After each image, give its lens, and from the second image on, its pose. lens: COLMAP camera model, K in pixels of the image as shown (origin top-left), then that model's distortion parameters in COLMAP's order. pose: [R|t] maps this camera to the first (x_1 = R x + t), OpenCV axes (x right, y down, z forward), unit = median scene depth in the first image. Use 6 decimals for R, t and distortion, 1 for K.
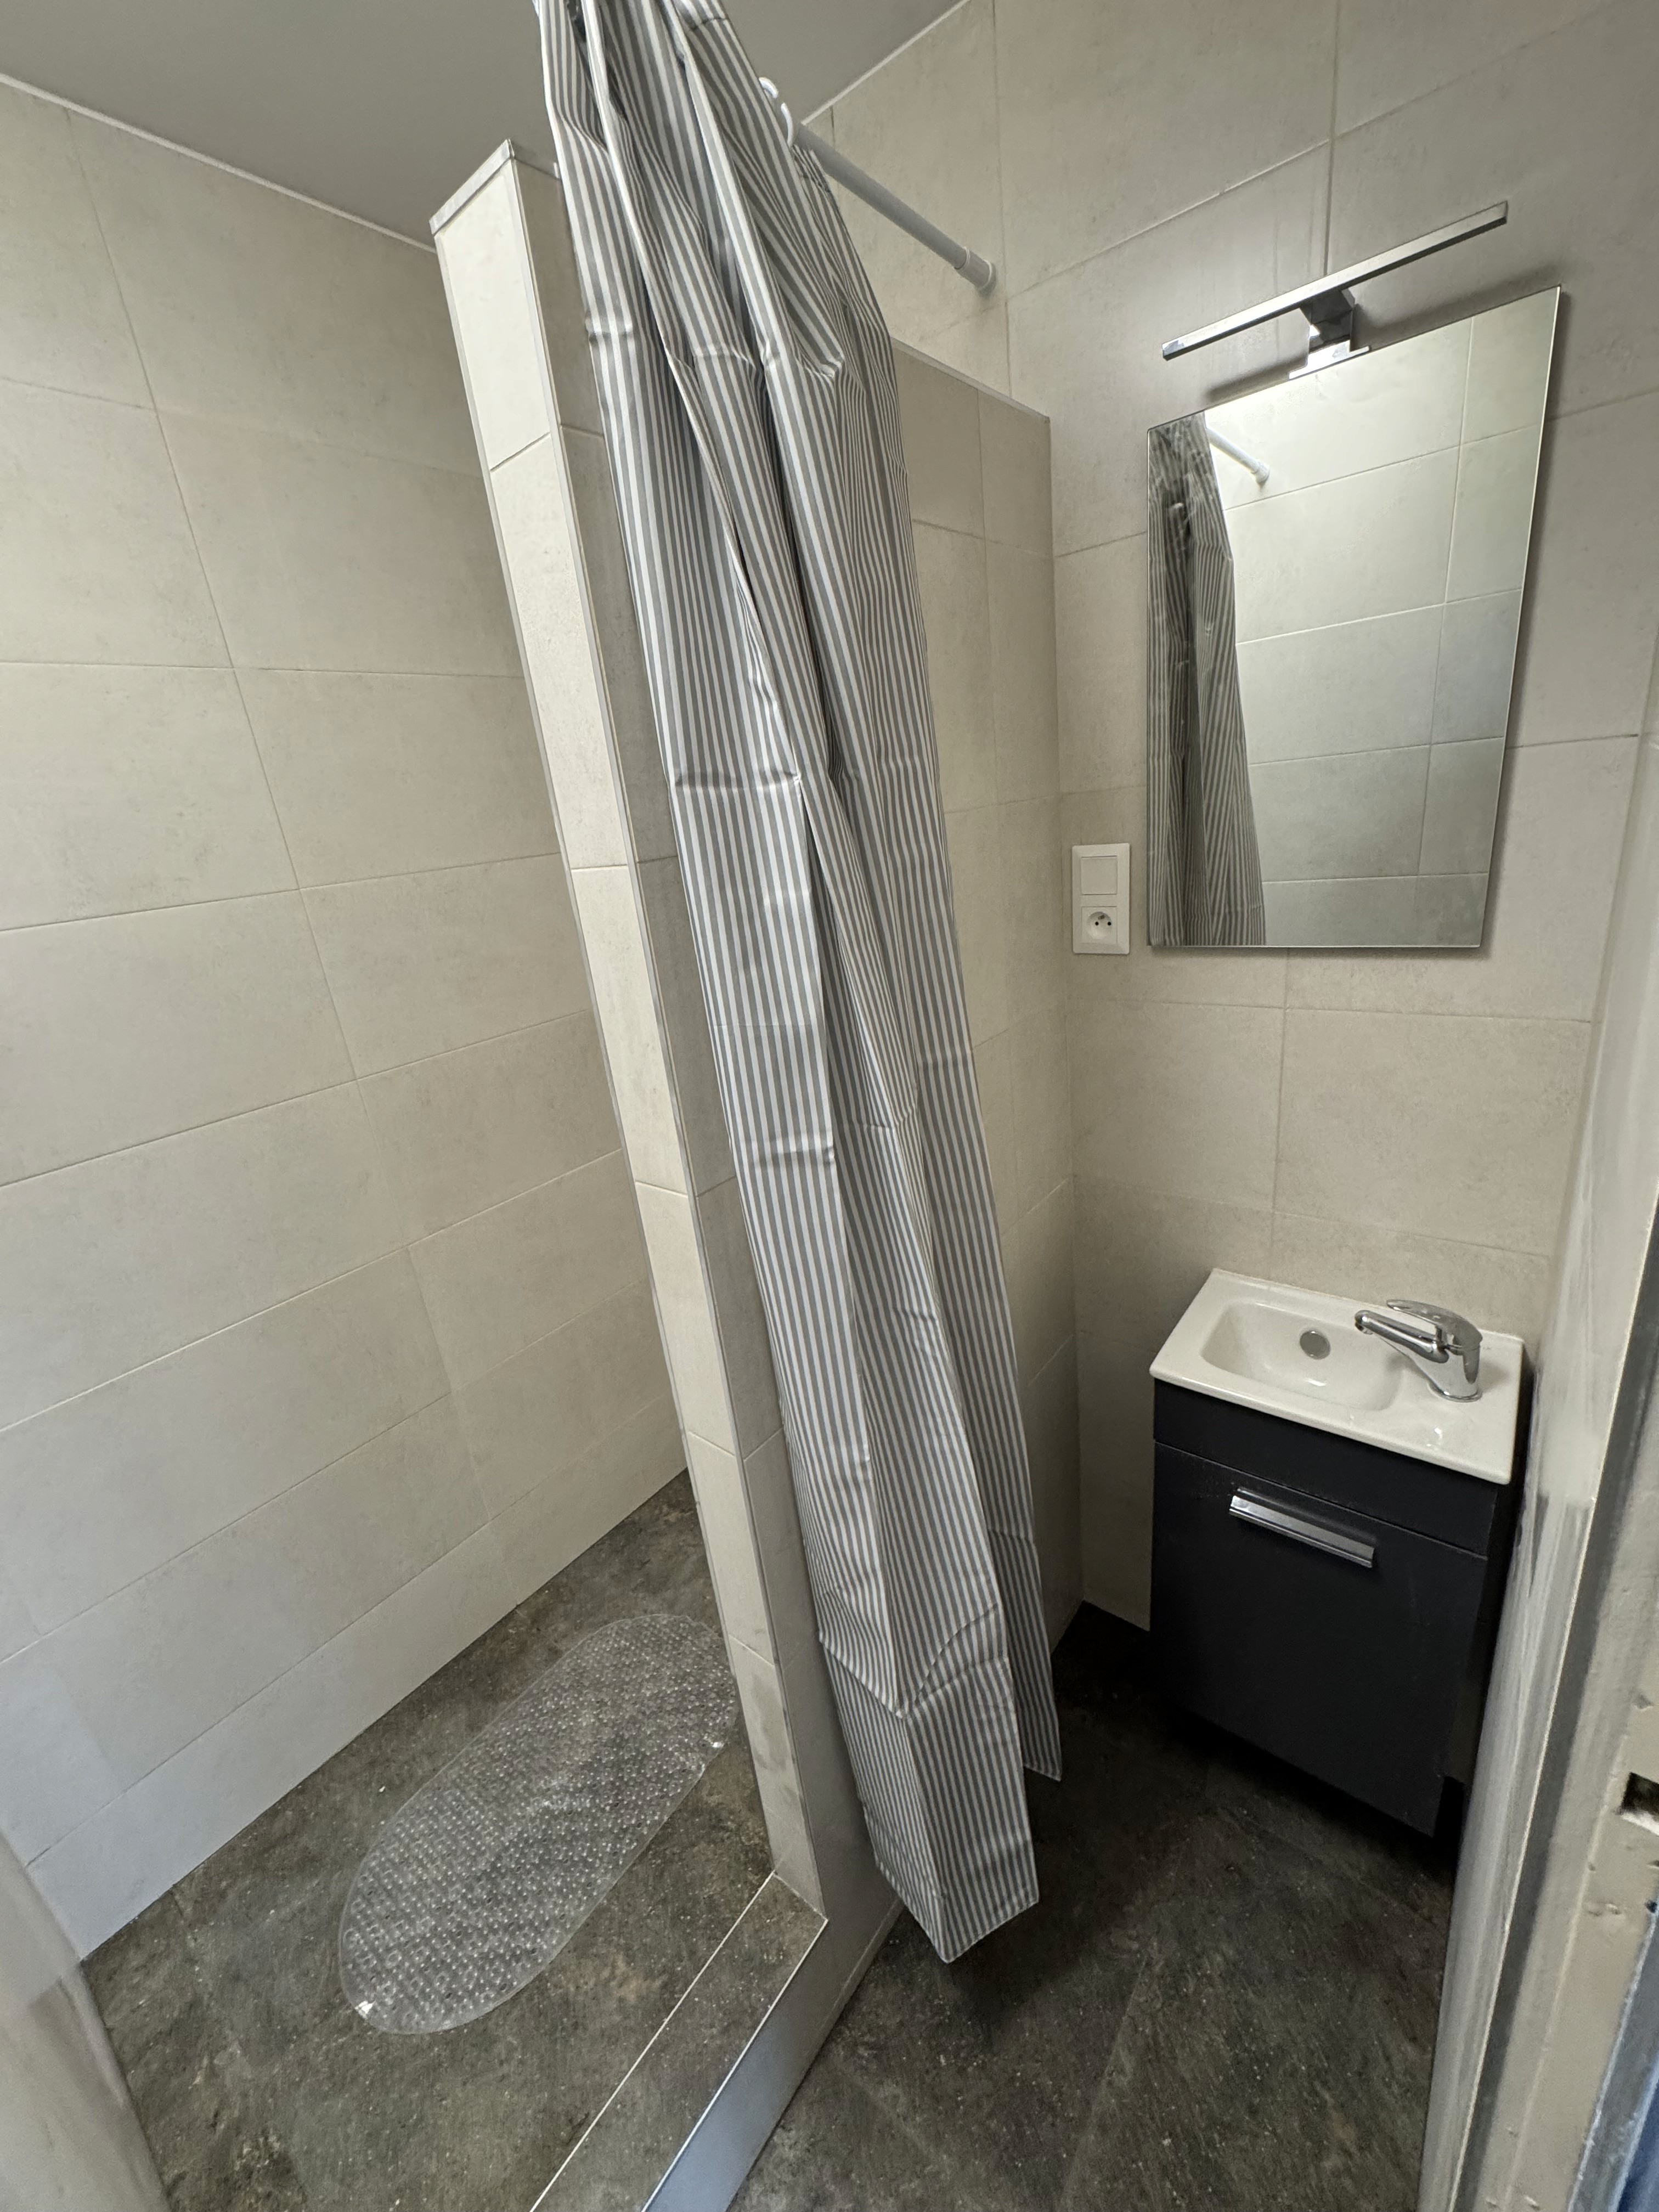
lens RADIAL K [[881.8, 0, 829.5], [0, 881.8, 1106.0], [0, 0, 1]] dist [-0.001972, -0.000573]
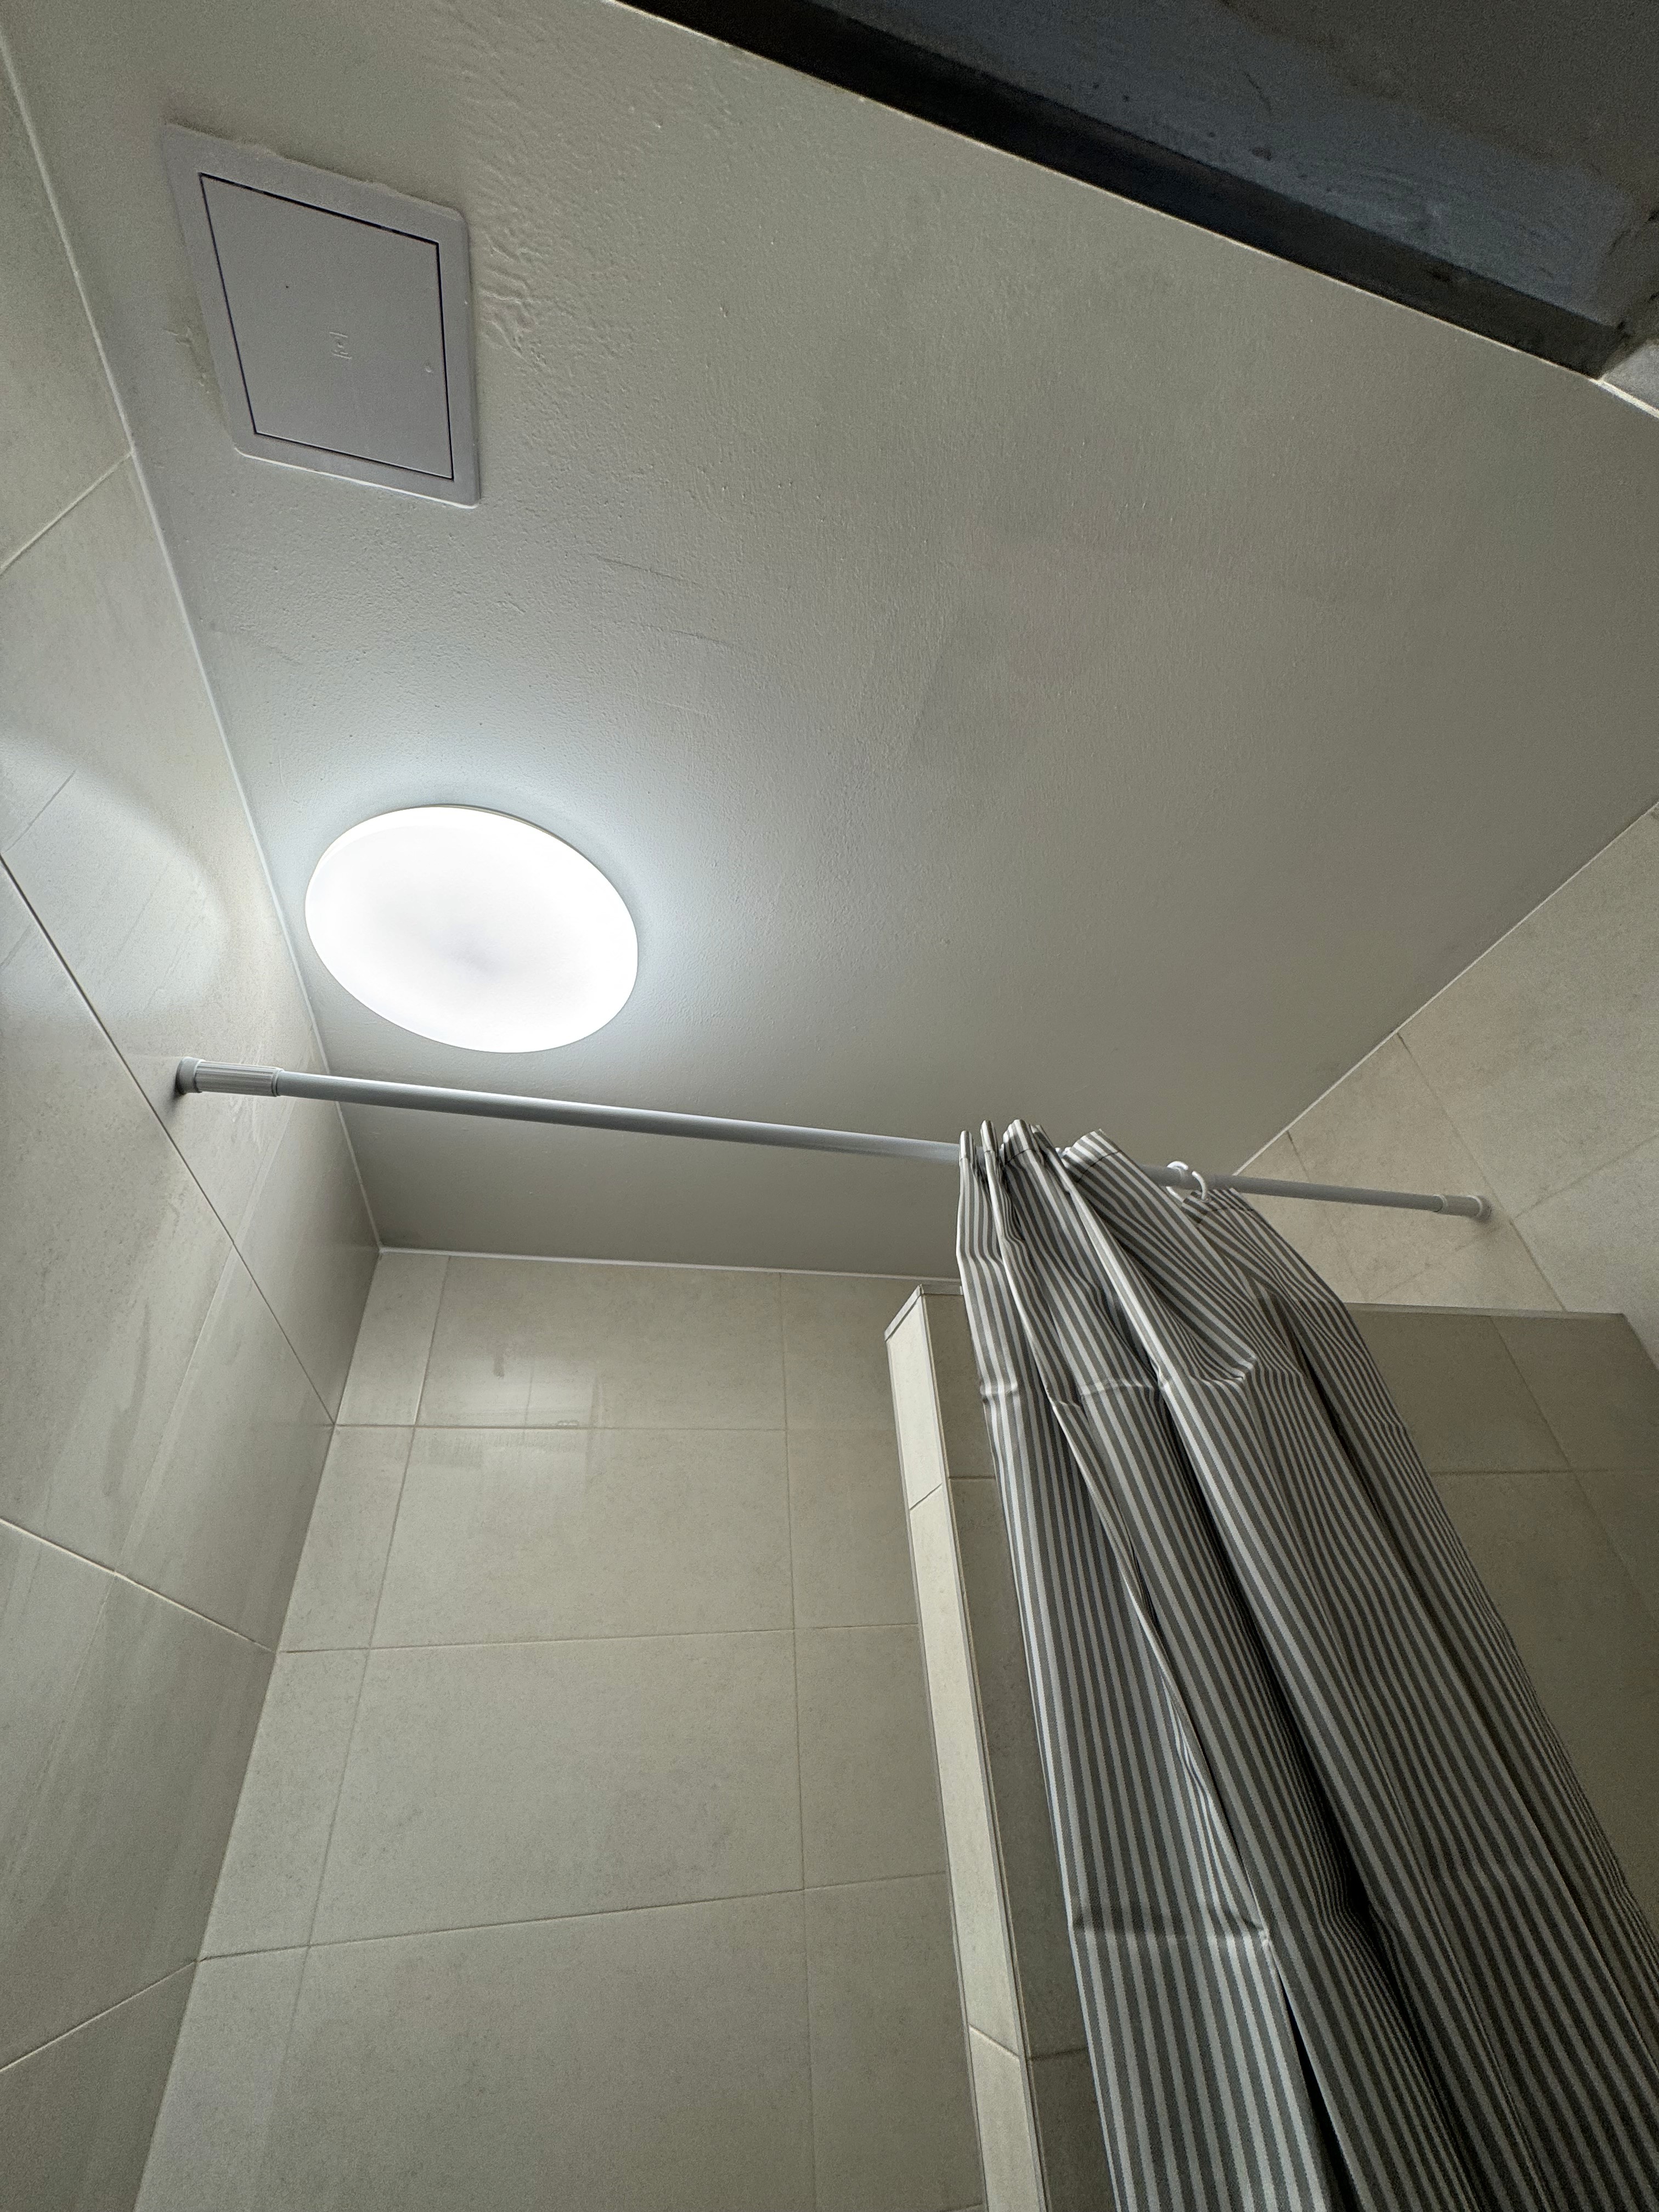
lens RADIAL K [[881.8, 0, 829.5], [0, 881.8, 1106.0], [0, 0, 1]] dist [-0.001972, -0.000573]
pose [[0.795687, -0.306693, -0.522323, 0.234582], [-0.220603, 0.656374, -0.721463, -0.240485], [0.564106, 0.689285, 0.454611, 0.116733]]
